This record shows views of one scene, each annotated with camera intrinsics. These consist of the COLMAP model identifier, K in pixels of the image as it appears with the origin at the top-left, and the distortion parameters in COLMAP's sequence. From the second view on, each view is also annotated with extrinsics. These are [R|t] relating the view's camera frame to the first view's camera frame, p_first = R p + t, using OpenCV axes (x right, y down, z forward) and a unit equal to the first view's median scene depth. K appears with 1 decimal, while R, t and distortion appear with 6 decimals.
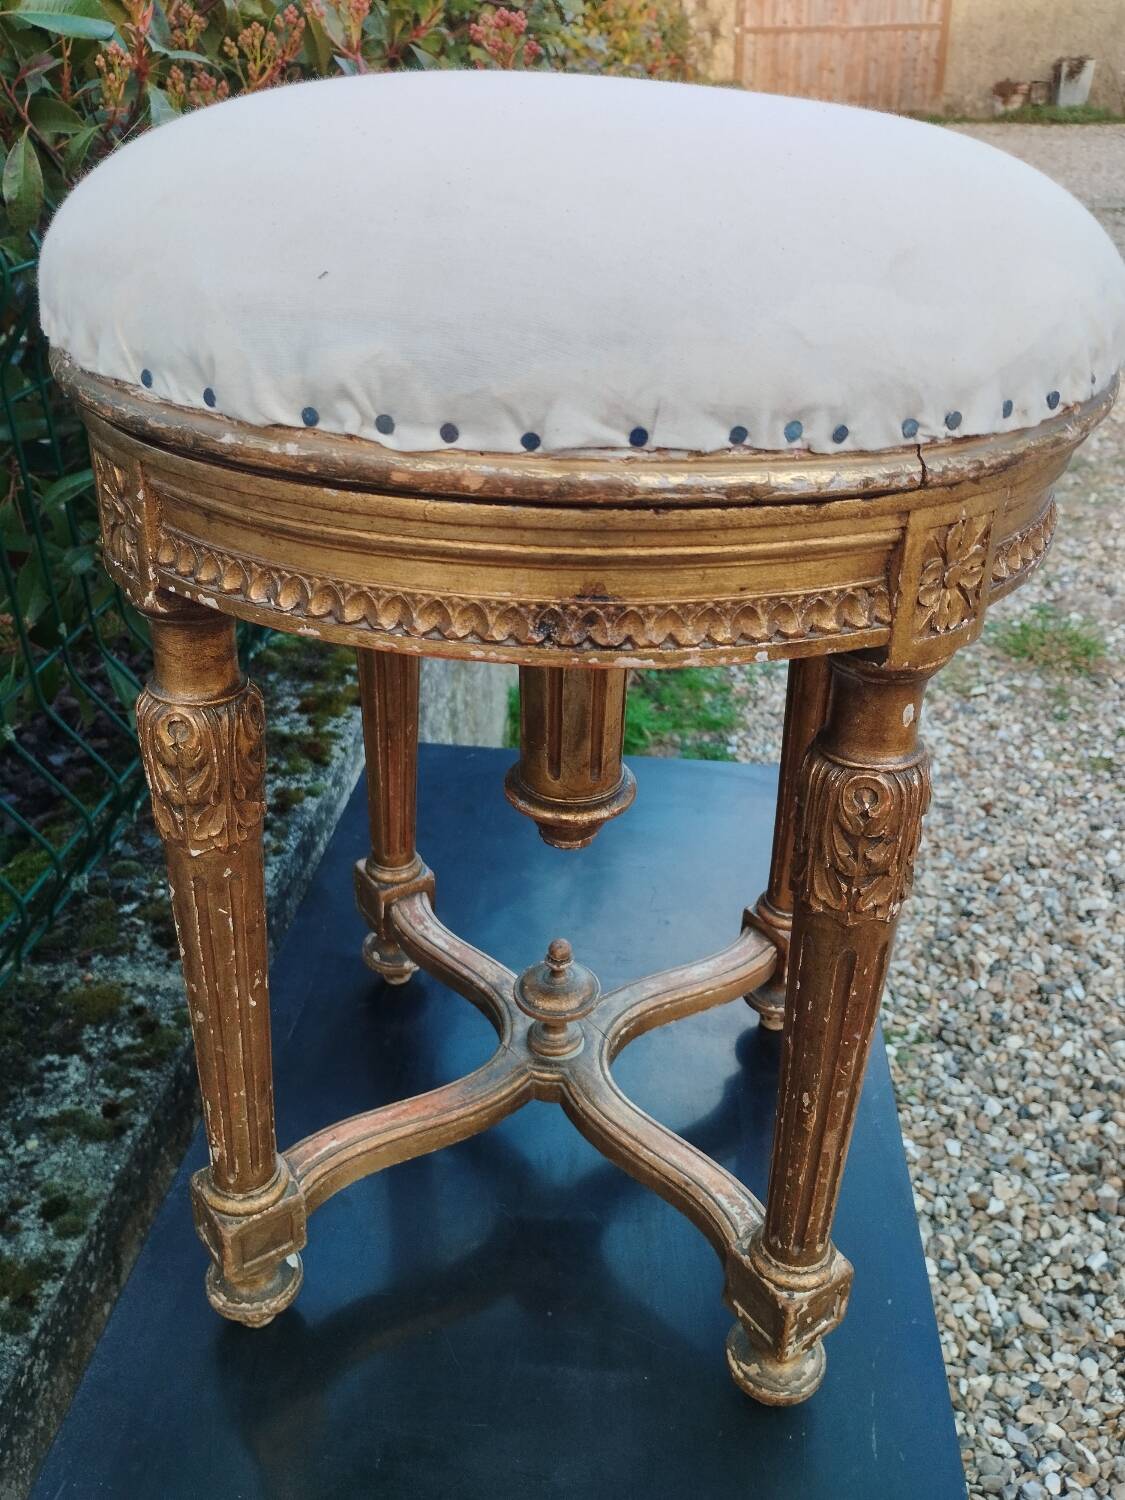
lens RADIAL K [[1275.6, 0, 561.6], [0, 1275.6, 758.1], [0, 0, 1]] dist [0.047053, -0.073792]
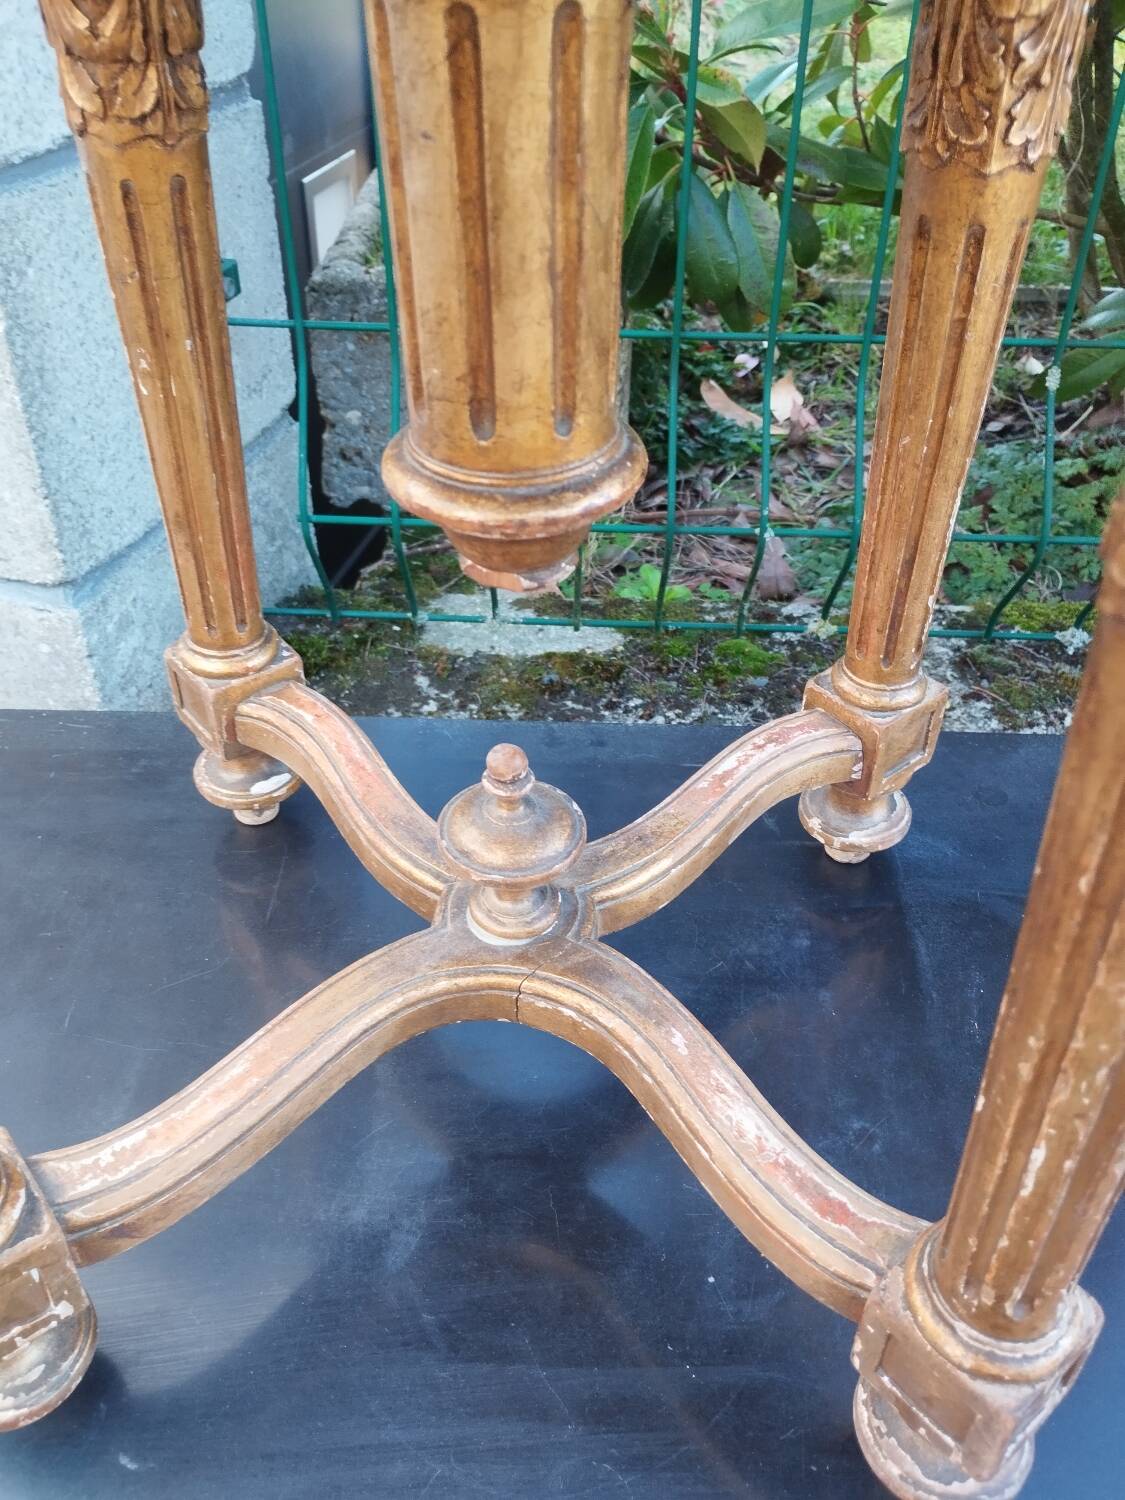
lens RADIAL K [[1275.6, 0, 573.6], [0, 1275.6, 756.2], [0, 0, 1]] dist [0.047053, -0.073792]
pose [[0.078635, 0.612915, -0.786226, 0.183547], [-0.509044, 0.702787, 0.496956, -0.060765], [0.857141, 0.361146, 0.367264, 0.343184]]
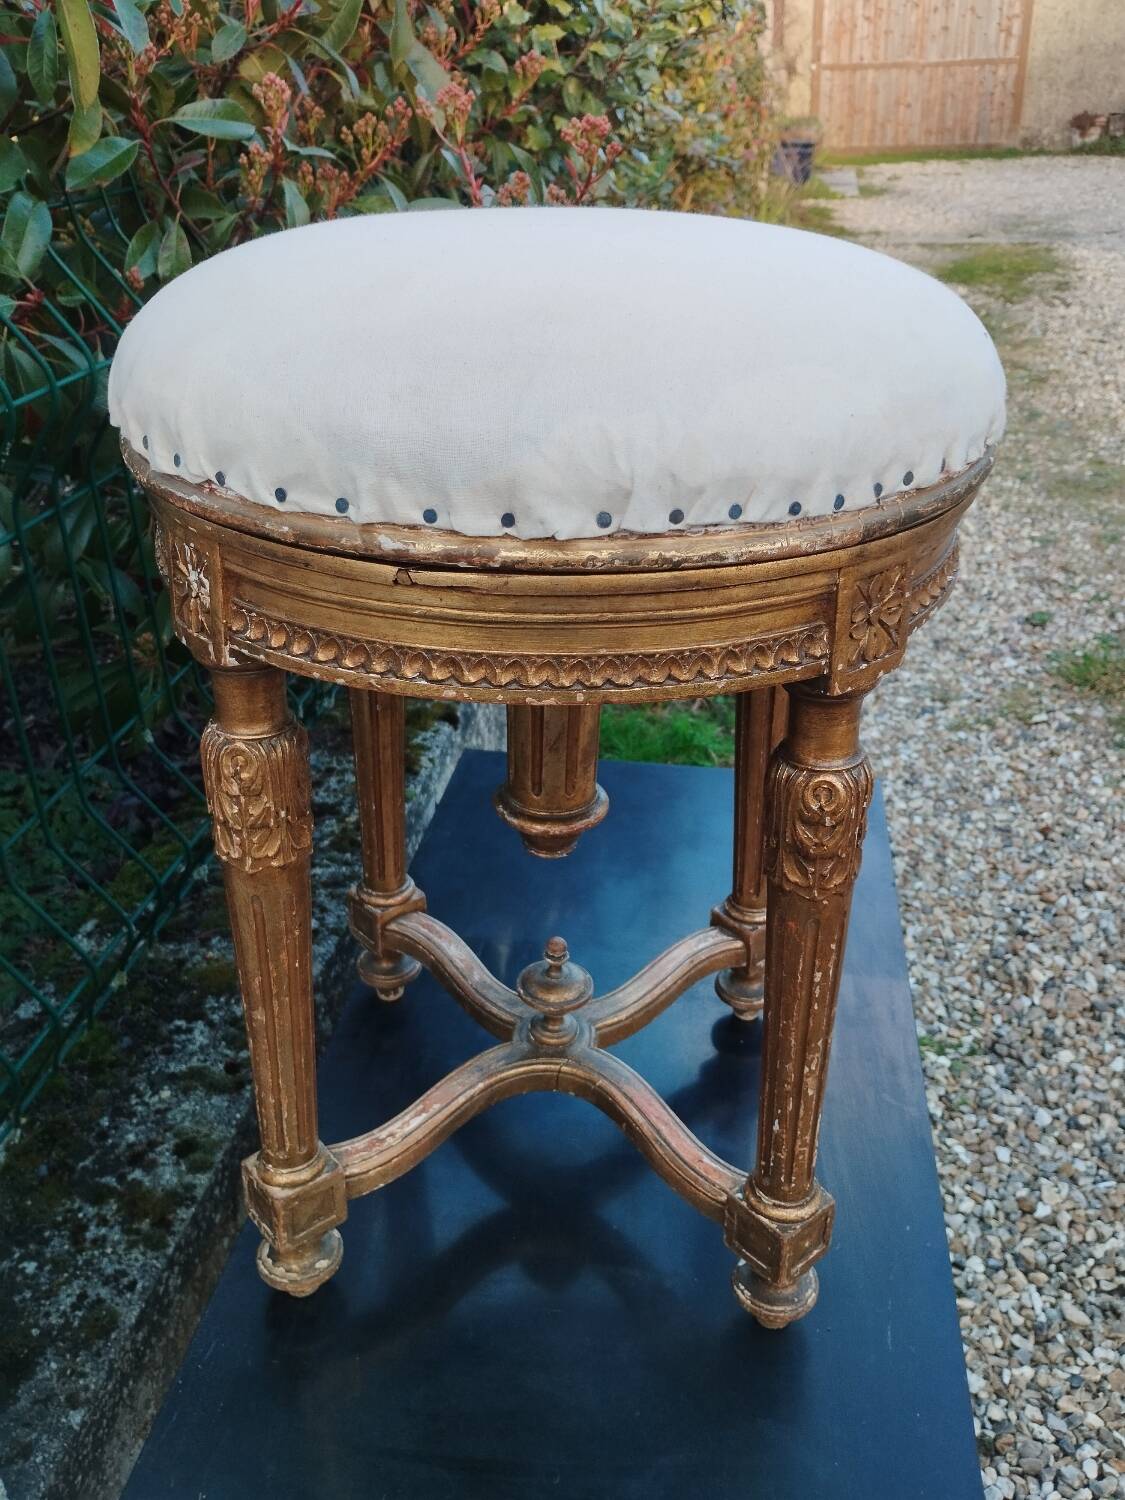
lens RADIAL K [[1275.6, 0, 557.6], [0, 1275.6, 750.1], [0, 0, 1]] dist [0.047053, -0.073792]
pose [[0.998325, 0.013866, -0.056169, -0.001311], [-0.015376, 0.999529, -0.026540, 0.010664], [0.055774, 0.027359, 0.998068, -0.075953]]
